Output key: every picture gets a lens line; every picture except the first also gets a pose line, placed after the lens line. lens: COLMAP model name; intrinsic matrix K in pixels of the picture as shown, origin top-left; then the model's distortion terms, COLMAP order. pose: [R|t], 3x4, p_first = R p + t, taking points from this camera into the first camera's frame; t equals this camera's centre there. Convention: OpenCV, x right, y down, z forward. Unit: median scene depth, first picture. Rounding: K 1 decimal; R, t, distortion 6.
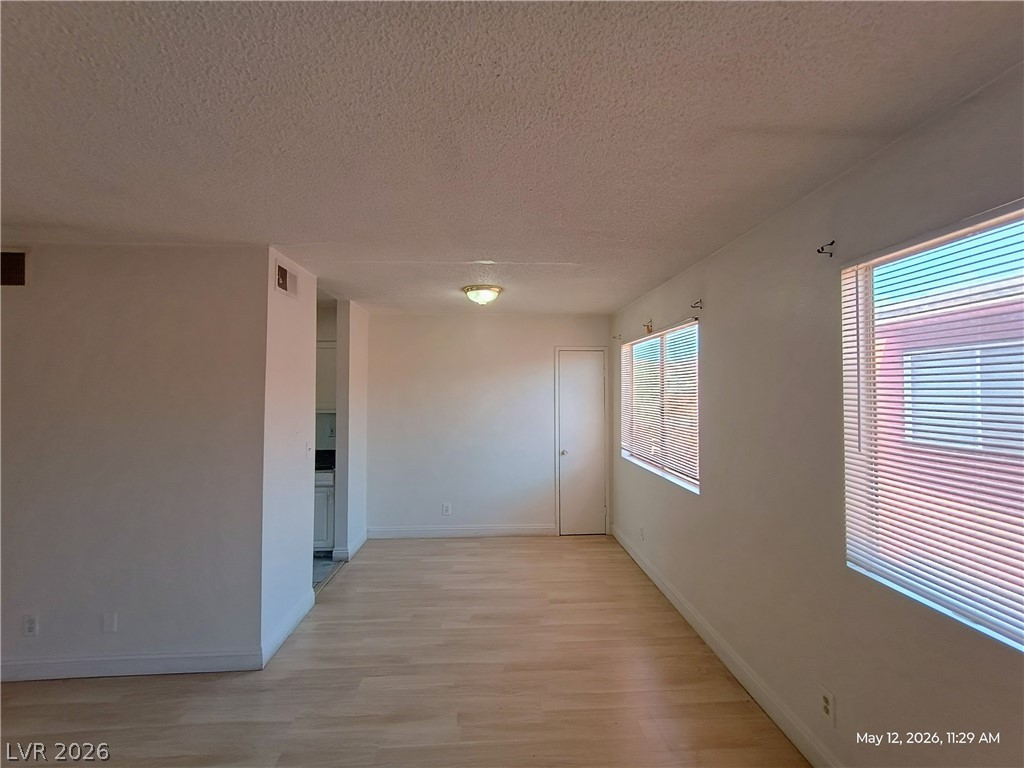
lens RADIAL K [[464.5, 0, 519.9], [0, 464.5, 382.0], [0, 0, 1]] dist [0.000825, -0.000134]
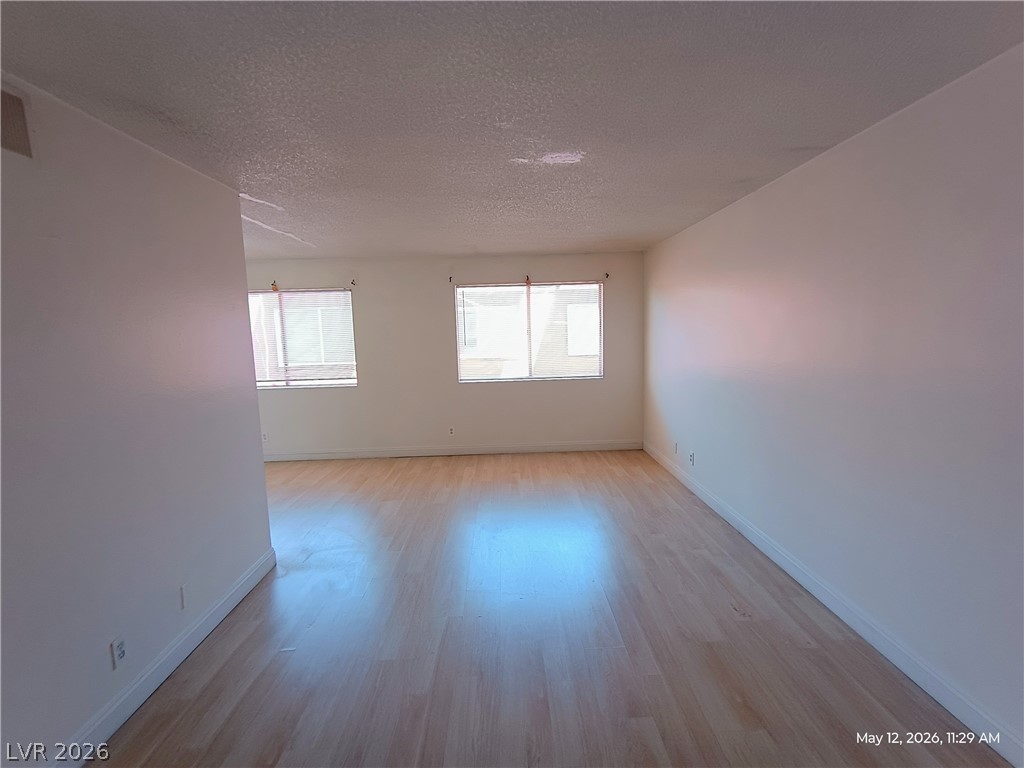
lens RADIAL K [[456.4, 0, 497.3], [0, 456.4, 382.4], [0, 0, 1]] dist [0.000235, -0.000024]
pose [[0.075450, -0.118413, 0.990094, -1.654030], [0.009413, 0.992964, 0.118039, 0.018818], [-0.997105, 0.000414, 0.076034, 0.345369]]
